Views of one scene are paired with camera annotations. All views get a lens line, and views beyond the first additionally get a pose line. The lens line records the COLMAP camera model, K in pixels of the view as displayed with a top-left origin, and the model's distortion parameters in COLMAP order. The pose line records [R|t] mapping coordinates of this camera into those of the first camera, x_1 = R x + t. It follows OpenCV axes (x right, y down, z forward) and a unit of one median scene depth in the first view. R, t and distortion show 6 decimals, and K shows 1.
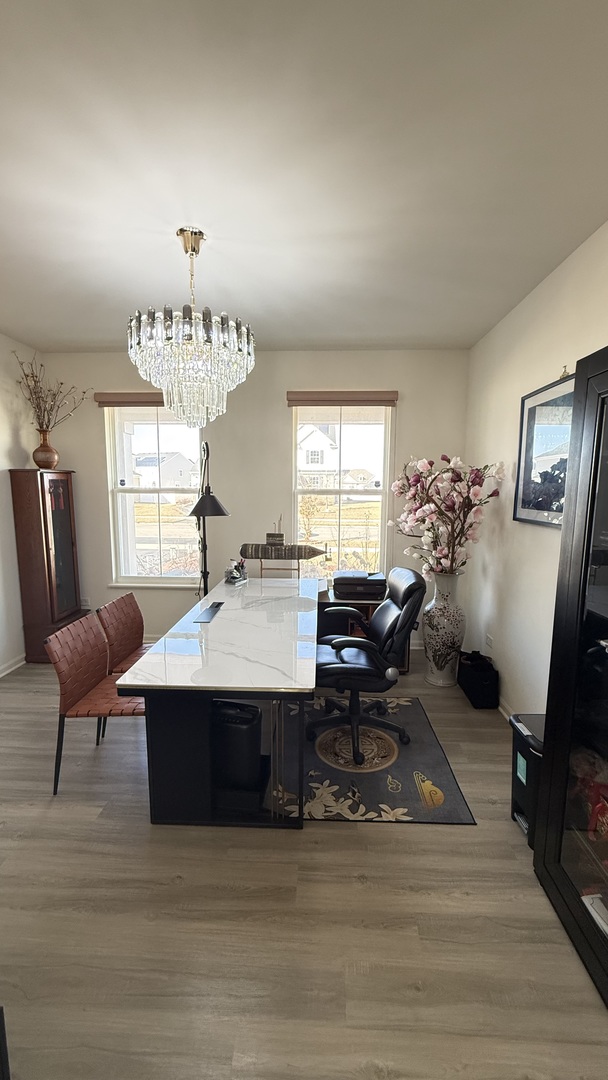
lens RADIAL K [[432.5, 0, 302.9], [0, 432.5, 539.1], [0, 0, 1]] dist [0.002569, 0.000088]
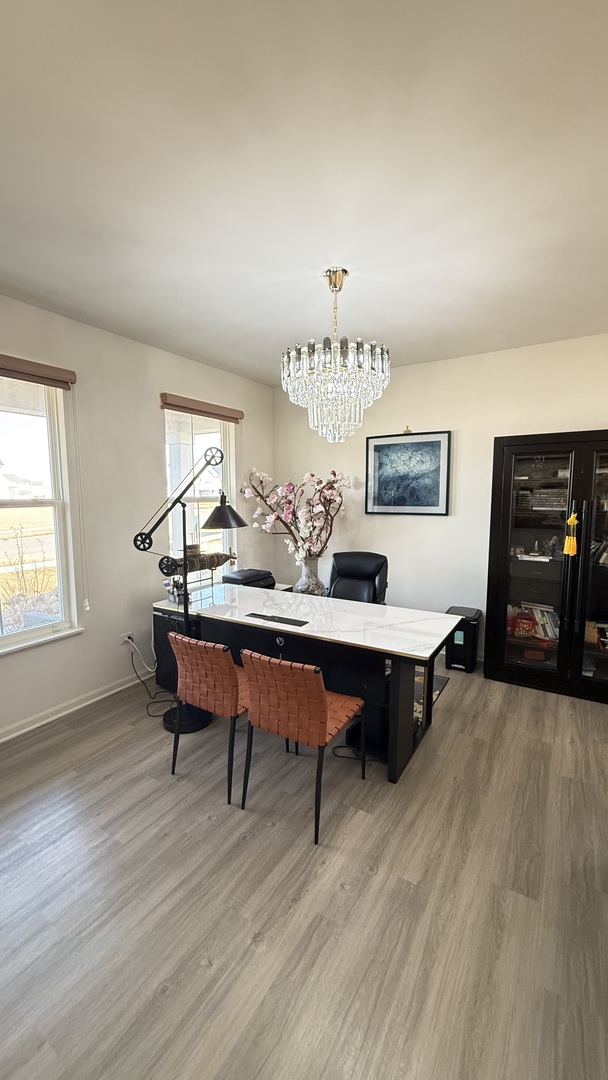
lens RADIAL K [[432.5, 0, 300.6], [0, 432.5, 541.7], [0, 0, 1]] dist [0.002569, 0.000088]
pose [[0.488825, -0.108750, 0.865577, -1.142294], [0.117103, 0.991400, 0.058425, -0.070640], [-0.864486, 0.072802, 0.497356, 0.479618]]
